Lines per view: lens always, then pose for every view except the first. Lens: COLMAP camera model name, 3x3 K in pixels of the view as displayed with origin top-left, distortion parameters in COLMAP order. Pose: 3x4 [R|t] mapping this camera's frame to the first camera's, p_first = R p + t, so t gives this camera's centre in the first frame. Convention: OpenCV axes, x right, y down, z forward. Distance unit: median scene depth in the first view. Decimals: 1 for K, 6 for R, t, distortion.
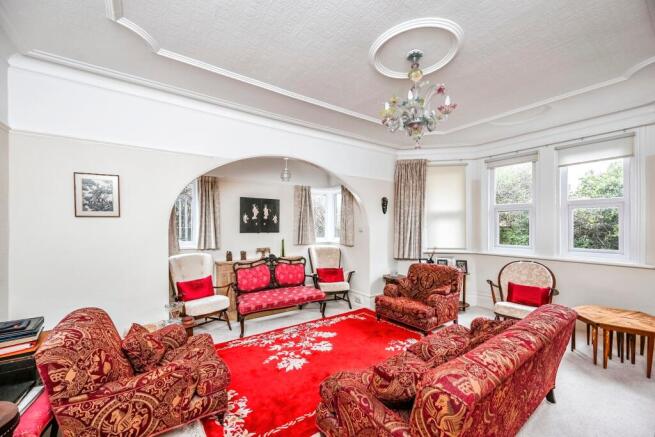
lens RADIAL K [[254.7, 0, 327.5], [0, 254.7, 218.5], [0, 0, 1]] dist [-0.000907, -0.000058]
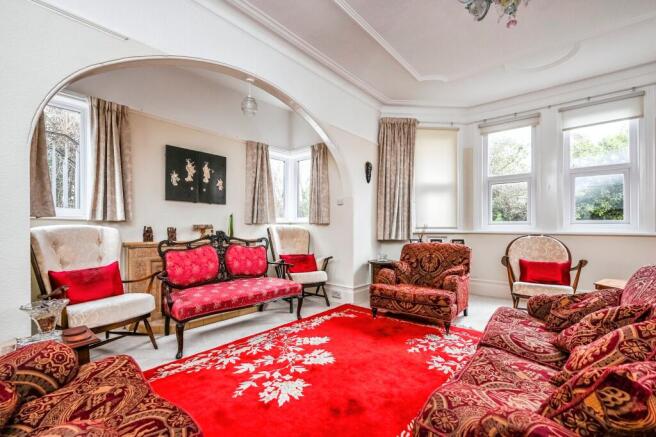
lens RADIAL K [[286.6, 0, 328.0], [0, 286.6, 218.5], [0, 0, 1]] dist [0.000711, 0.000217]
pose [[0.970114, 0.007059, 0.242545, -0.131918], [-0.008414, 0.999954, 0.004550, 0.106354], [-0.242502, -0.006455, 0.970129, 0.212481]]
